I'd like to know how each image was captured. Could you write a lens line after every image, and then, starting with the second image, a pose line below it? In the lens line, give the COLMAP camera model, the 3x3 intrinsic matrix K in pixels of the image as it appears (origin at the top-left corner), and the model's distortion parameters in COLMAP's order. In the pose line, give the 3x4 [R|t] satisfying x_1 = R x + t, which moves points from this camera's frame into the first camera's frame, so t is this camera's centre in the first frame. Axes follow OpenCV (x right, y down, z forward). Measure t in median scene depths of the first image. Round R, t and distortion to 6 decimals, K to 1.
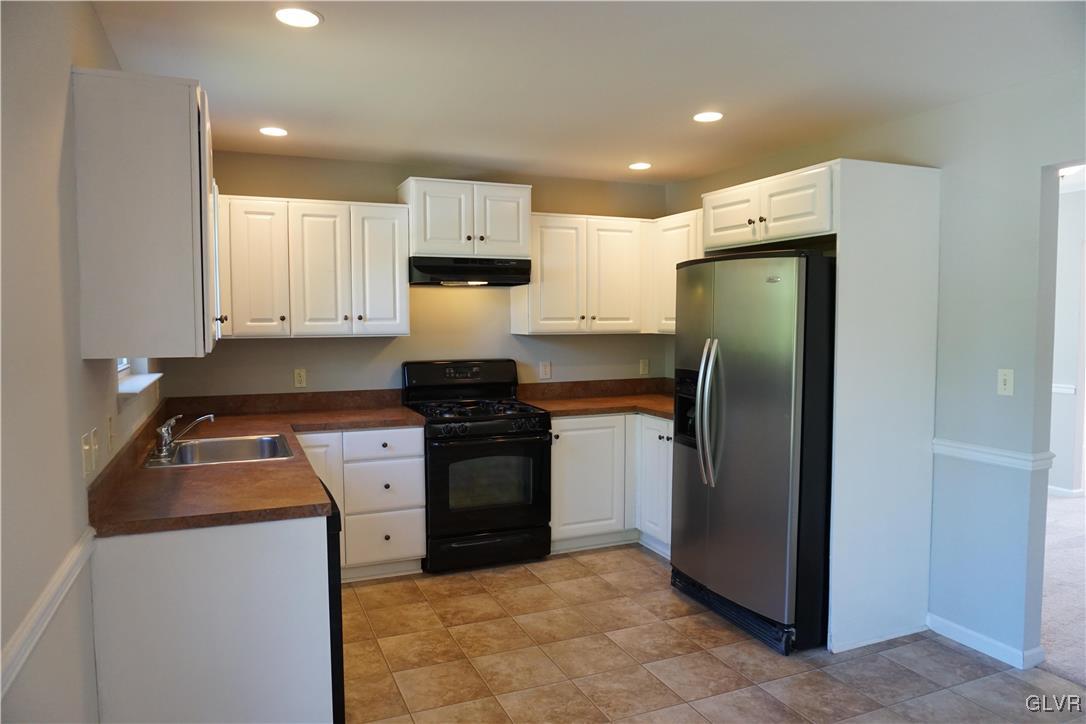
lens RADIAL K [[725.3, 0, 543.0], [0, 725.3, 362.0], [0, 0, 1]] dist [-0.041196, 0.003273]
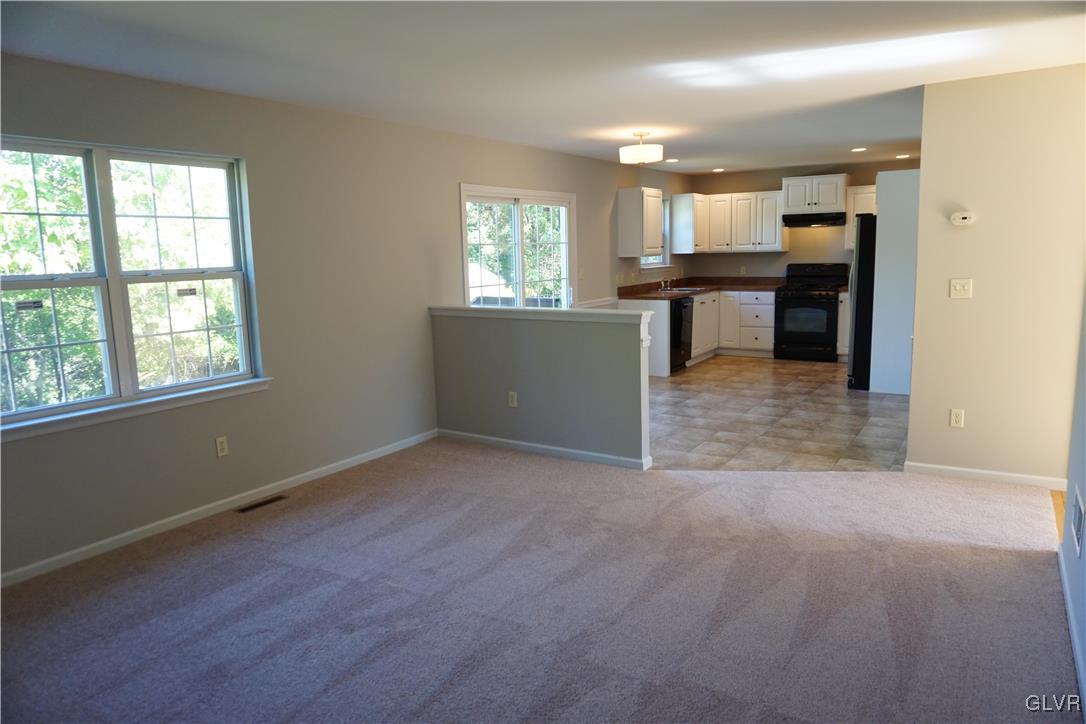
lens RADIAL K [[740.3, 0, 543.0], [0, 740.3, 362.0], [0, 0, 1]] dist [-0.007523, 0.000332]
pose [[0.564253, 0.118760, -0.817016, 1.294350], [-0.025502, 0.991635, 0.126530, 0.031126], [0.825208, -0.050560, 0.562562, -0.880878]]
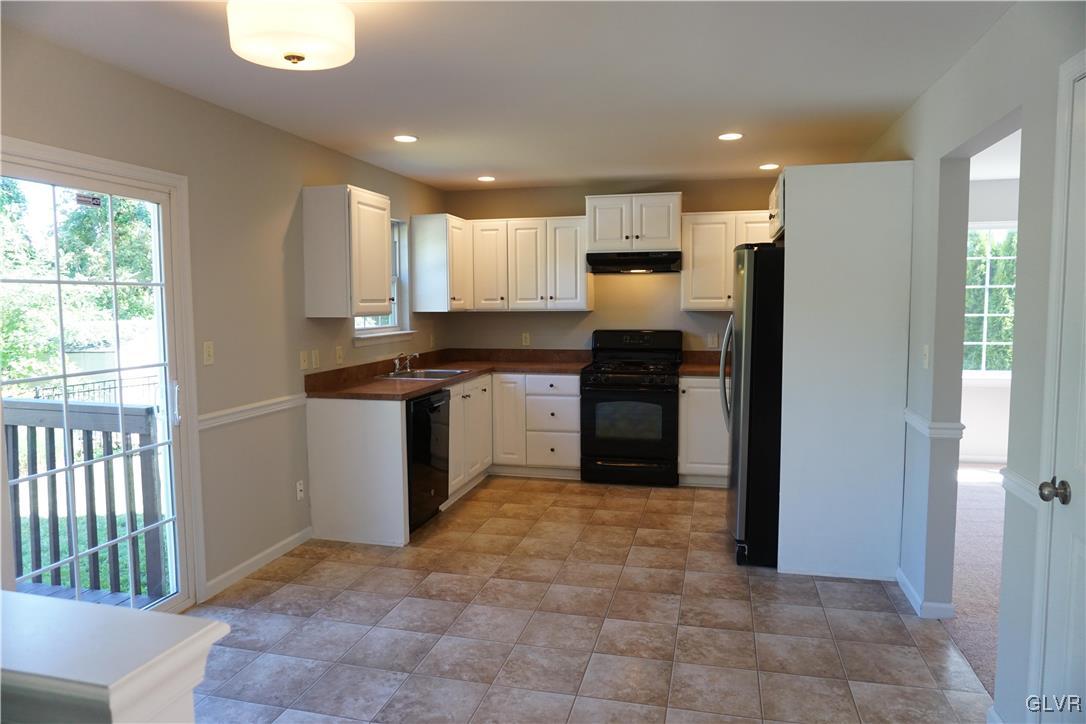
lens RADIAL K [[740.3, 0, 543.0], [0, 740.3, 362.0], [0, 0, 1]] dist [-0.007523, 0.000332]
pose [[0.796146, 0.050557, -0.602989, 0.619281], [-0.033089, 0.998650, 0.040043, 0.007895], [0.604199, -0.011928, 0.796744, -0.182446]]
